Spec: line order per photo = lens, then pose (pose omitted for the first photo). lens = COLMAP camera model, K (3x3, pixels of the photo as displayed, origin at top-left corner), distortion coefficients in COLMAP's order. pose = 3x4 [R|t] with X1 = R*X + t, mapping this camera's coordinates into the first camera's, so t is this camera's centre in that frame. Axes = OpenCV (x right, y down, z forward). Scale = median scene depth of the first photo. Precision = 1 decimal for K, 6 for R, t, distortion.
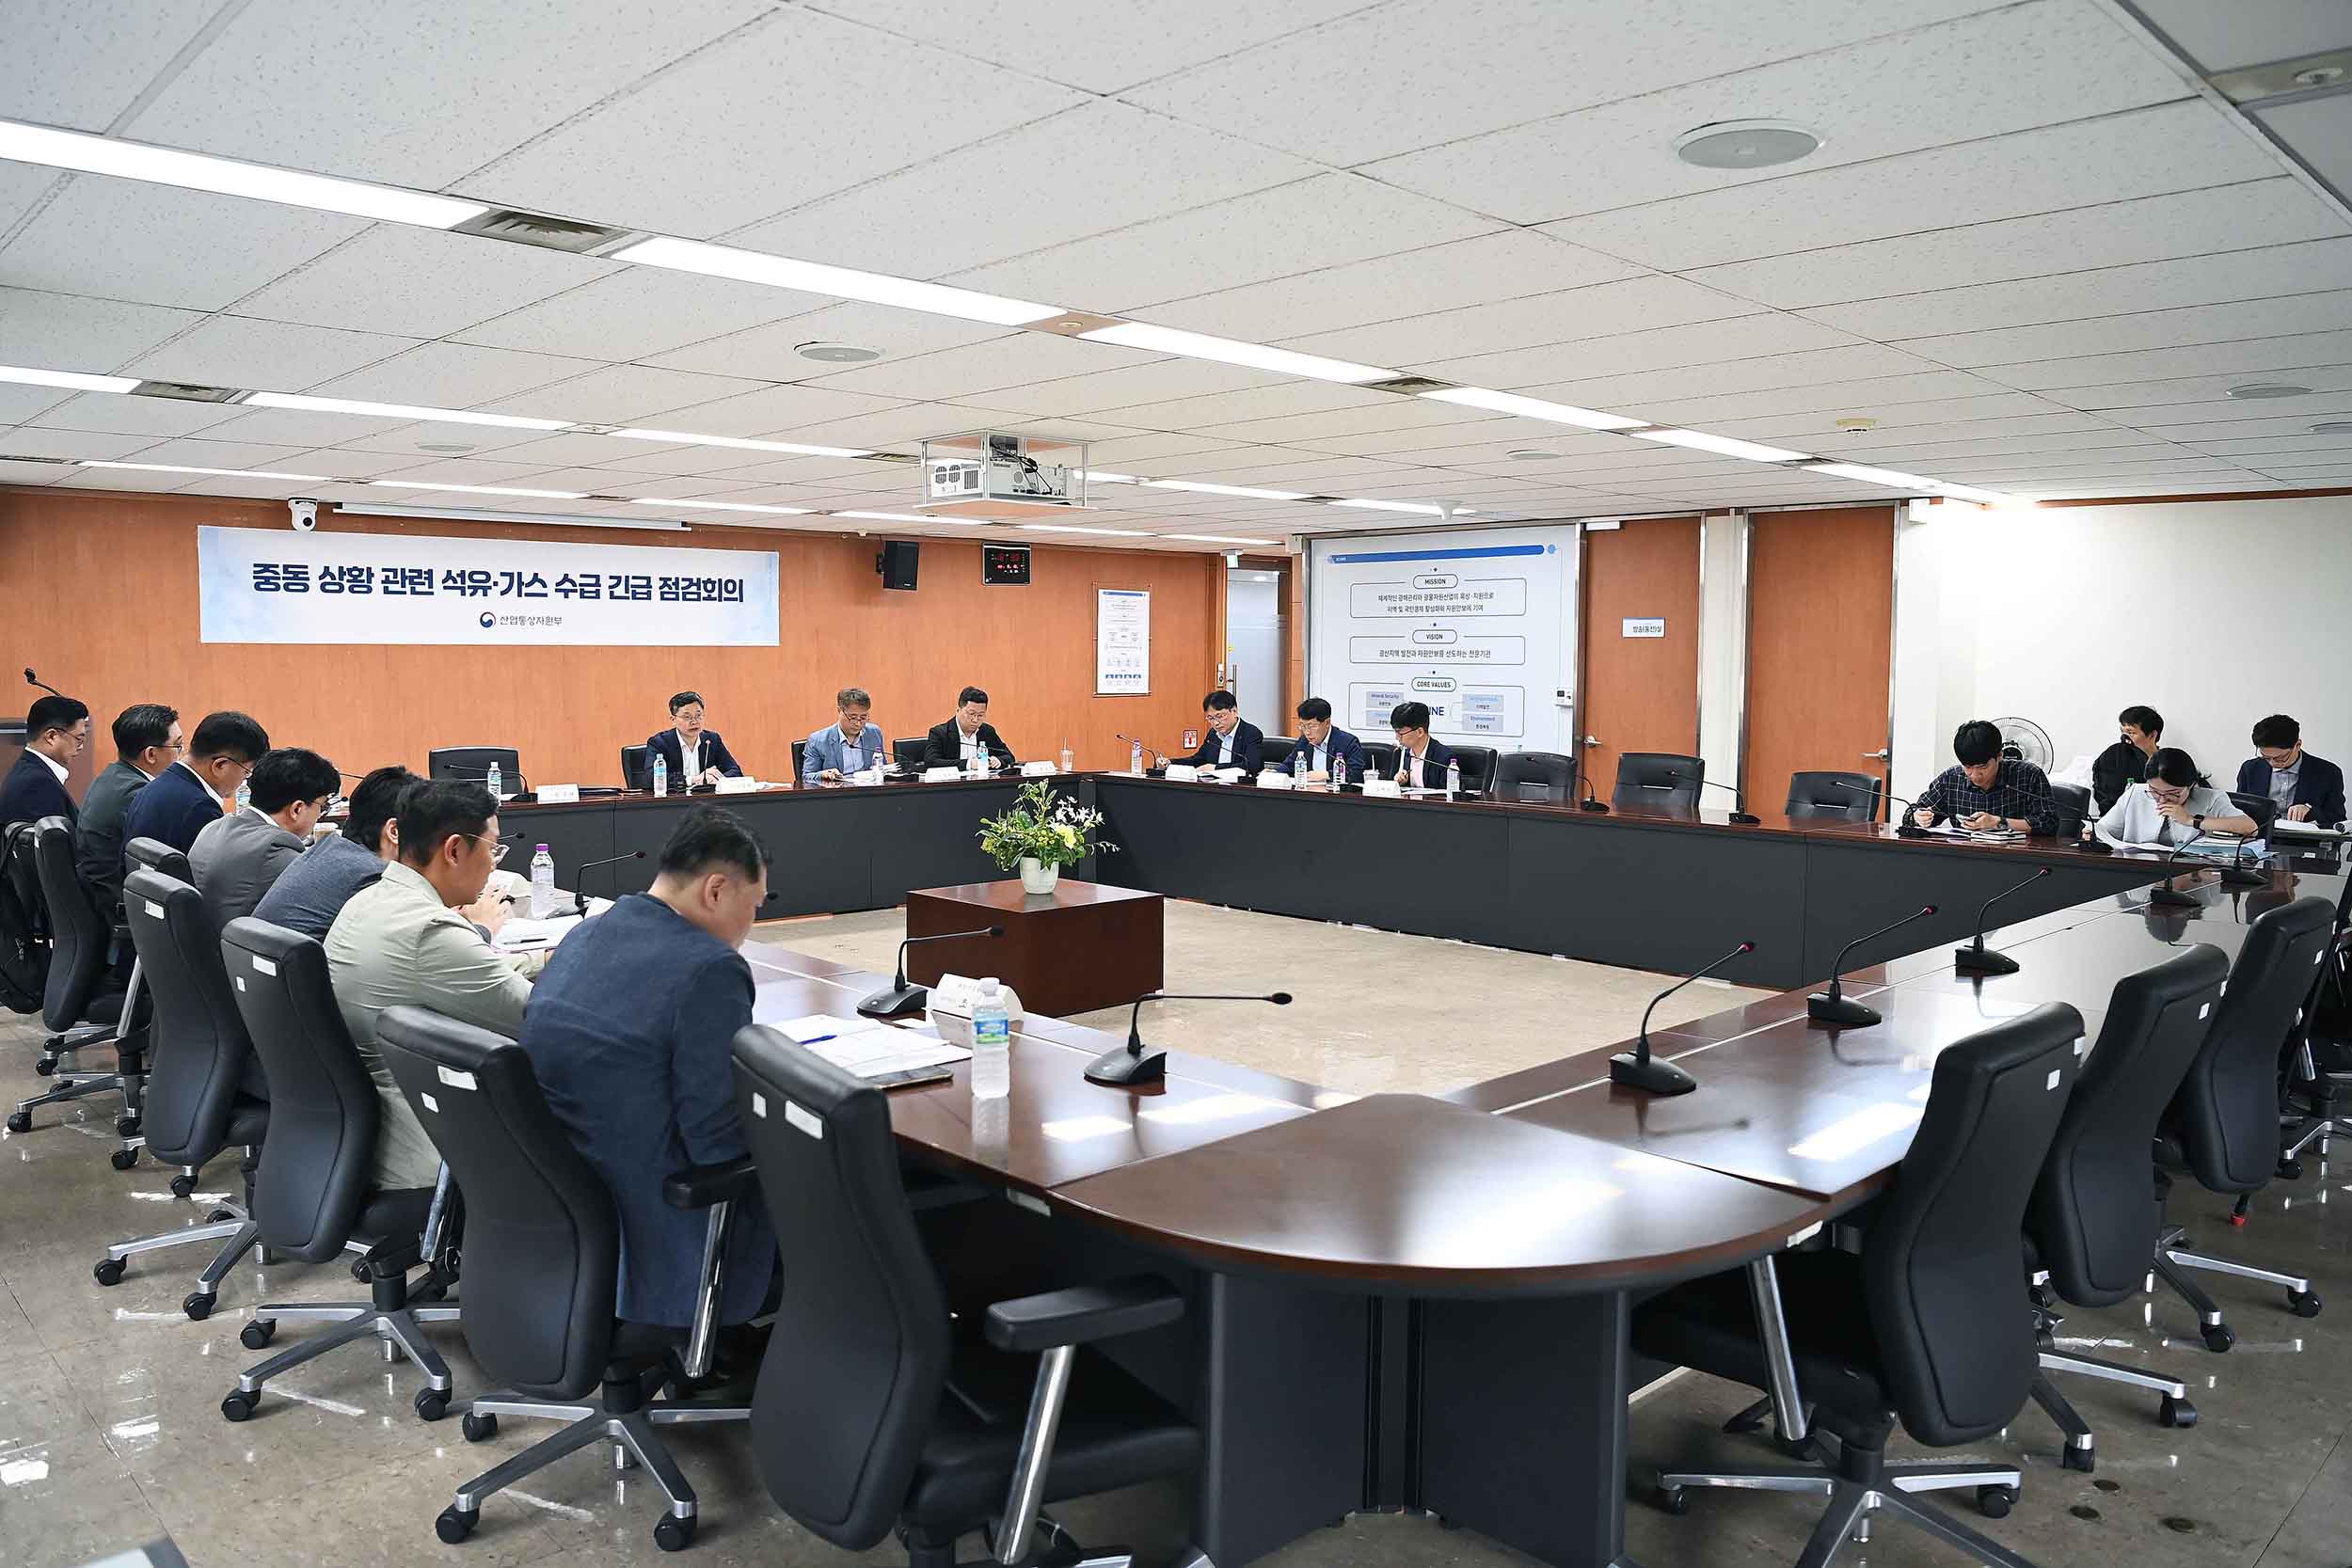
lens RADIAL K [[1643.3, 0, 1176.0], [0, 1643.3, 784.0], [0, 0, 1]] dist [0.002231, 0.001062]
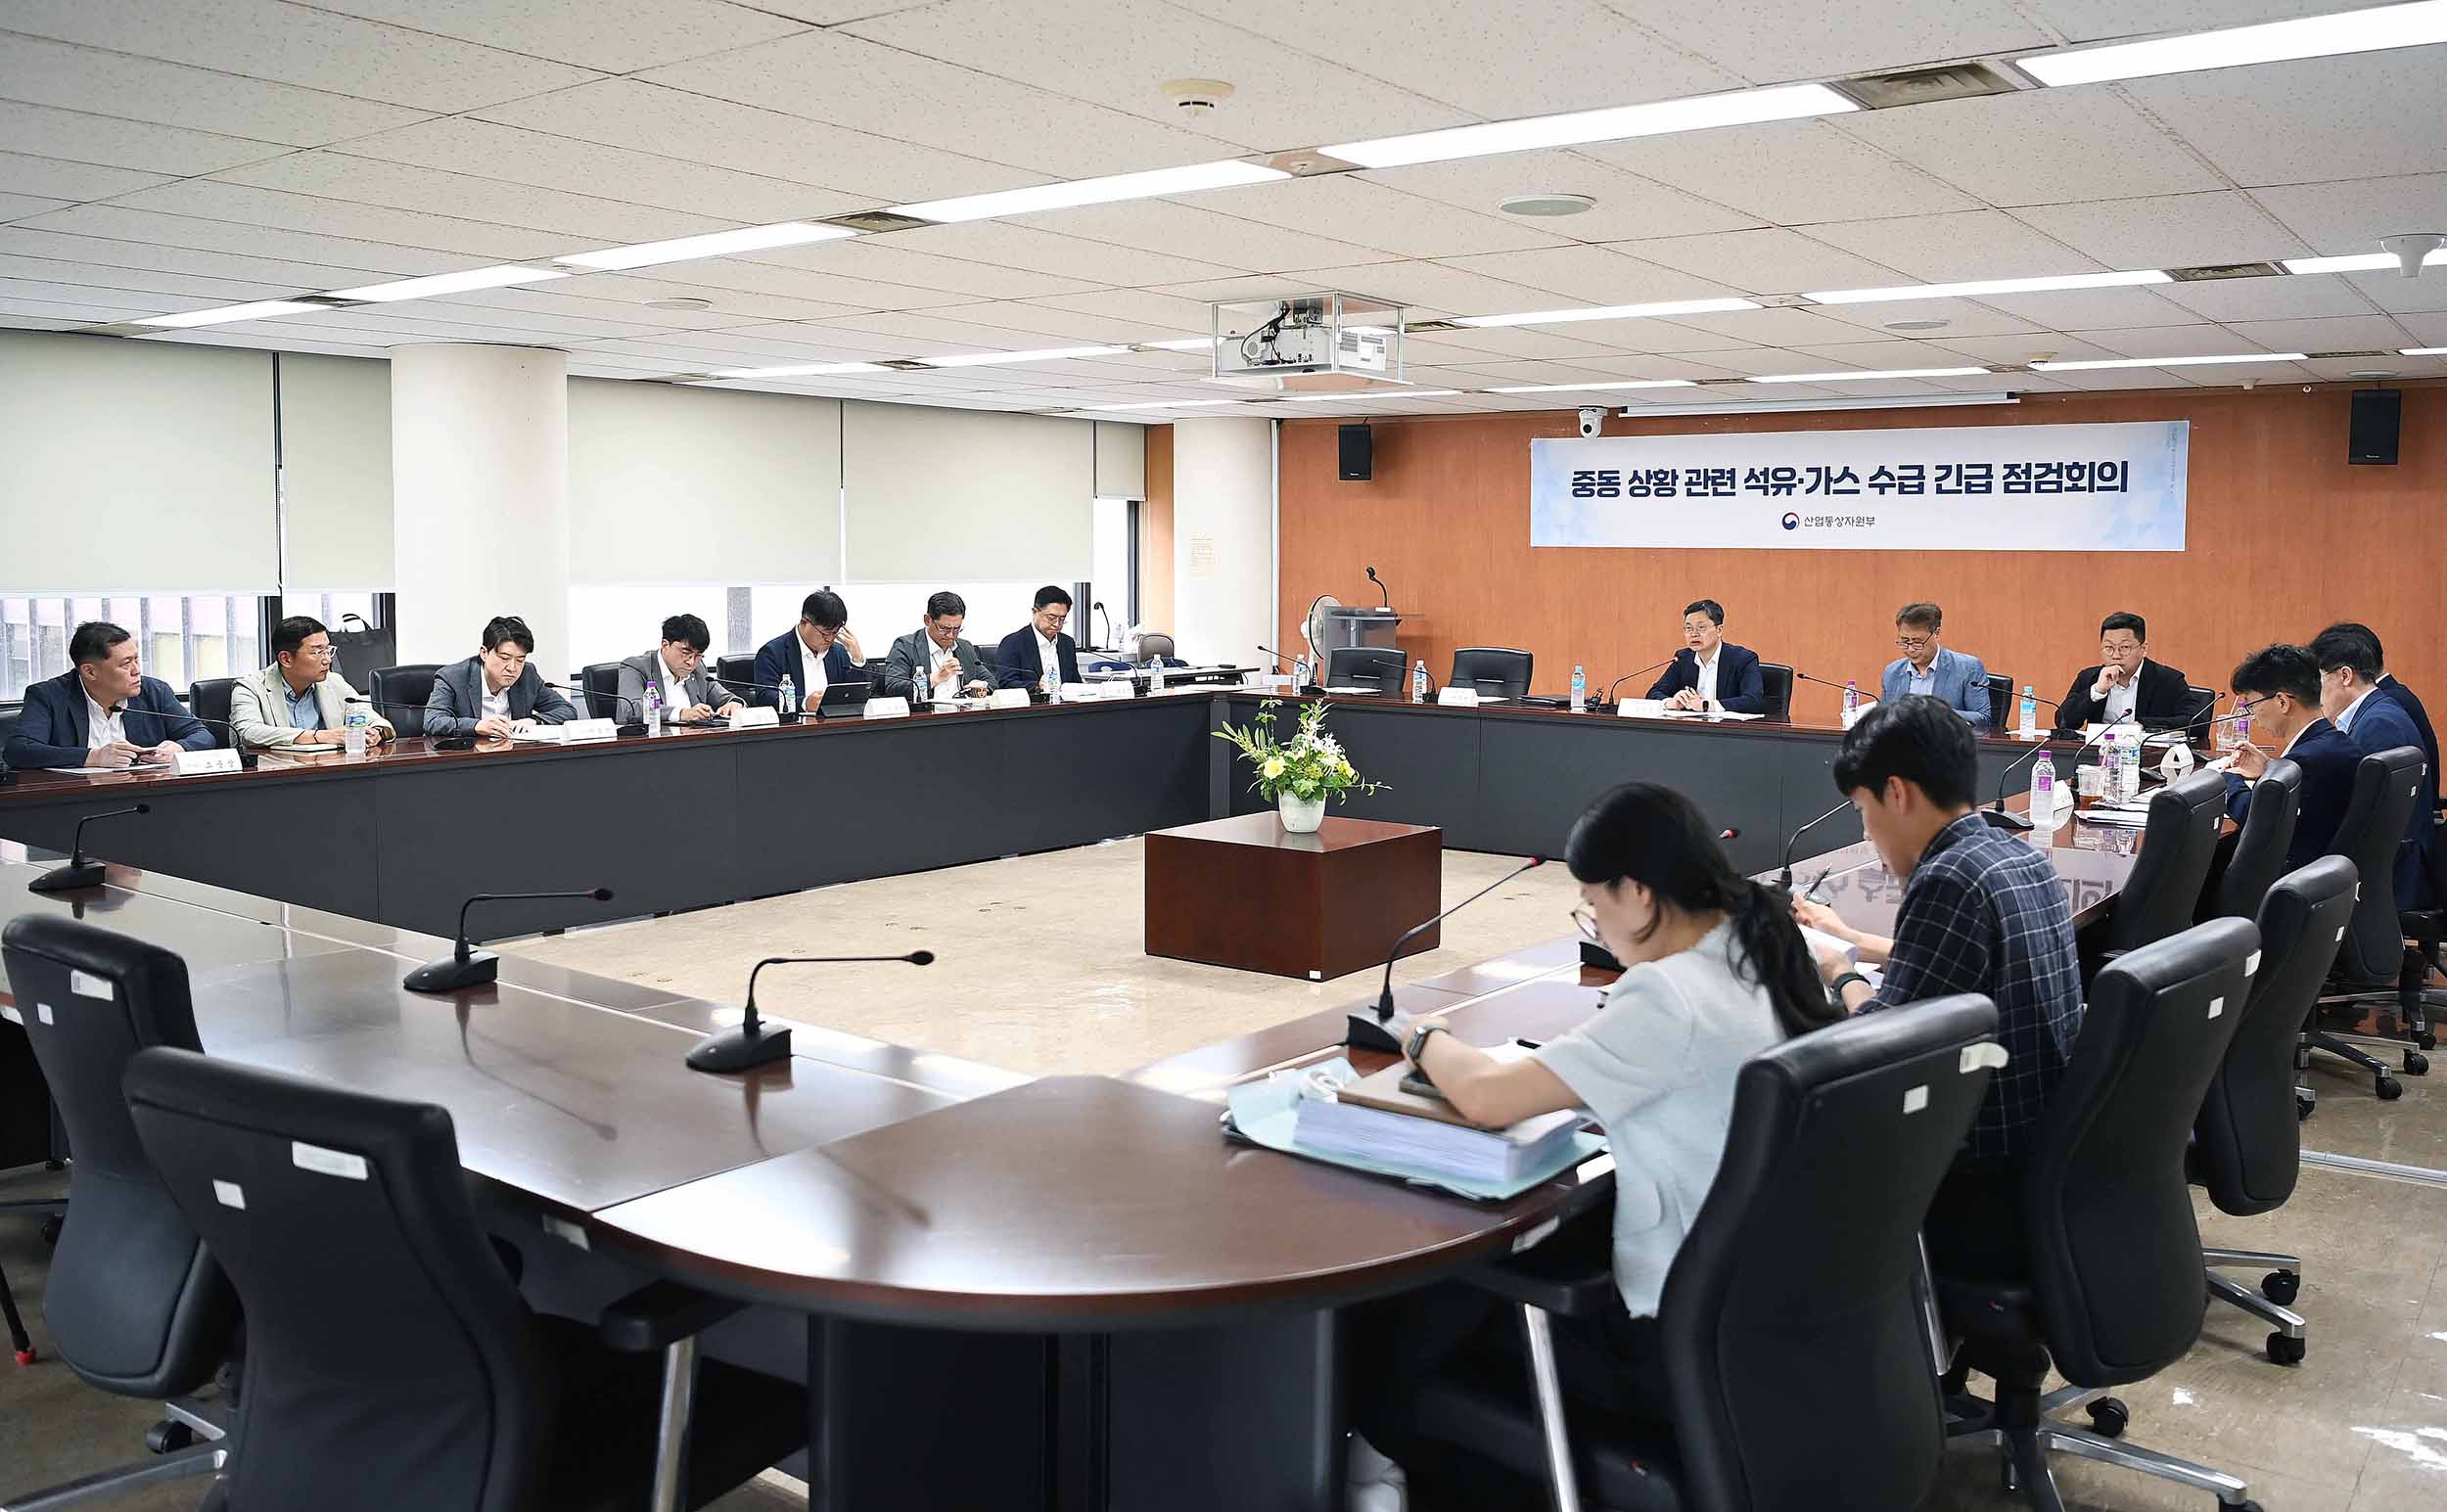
lens RADIAL K [[2105.8, 0, 1223.5], [0, 2105.8, 756.0], [0, 0, 1]] dist [-0.006870, -0.007806]
pose [[0.193780, 0.089093, -0.976991, 0.665235], [-0.091455, 0.993172, 0.072429, -0.026752], [0.976773, 0.075315, 0.200605, 0.471865]]
